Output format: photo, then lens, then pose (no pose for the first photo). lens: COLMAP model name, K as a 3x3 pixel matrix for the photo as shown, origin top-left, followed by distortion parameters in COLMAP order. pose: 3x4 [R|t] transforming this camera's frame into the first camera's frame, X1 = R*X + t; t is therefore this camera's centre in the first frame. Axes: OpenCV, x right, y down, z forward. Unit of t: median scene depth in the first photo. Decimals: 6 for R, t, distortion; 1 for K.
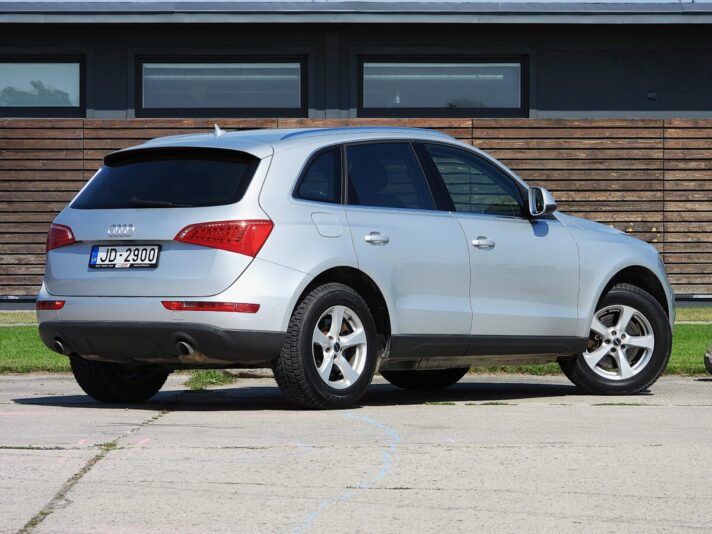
lens RADIAL K [[3206.7, 0, 356.0], [0, 3206.7, 267.0], [0, 0, 1]] dist [0.015557, 1.395996]
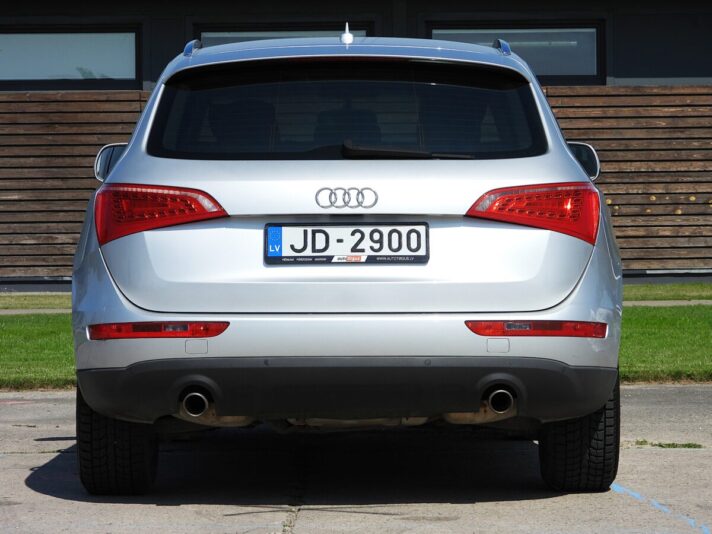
lens RADIAL K [[2840.5, 0, 356.0], [0, 2840.5, 267.0], [0, 0, 1]] dist [-0.011420, 0.142097]
pose [[0.999939, -0.010175, 0.004224, -0.024721], [0.010133, 0.999901, 0.009732, -0.001325], [-0.004322, -0.009689, 0.999944, 0.153301]]
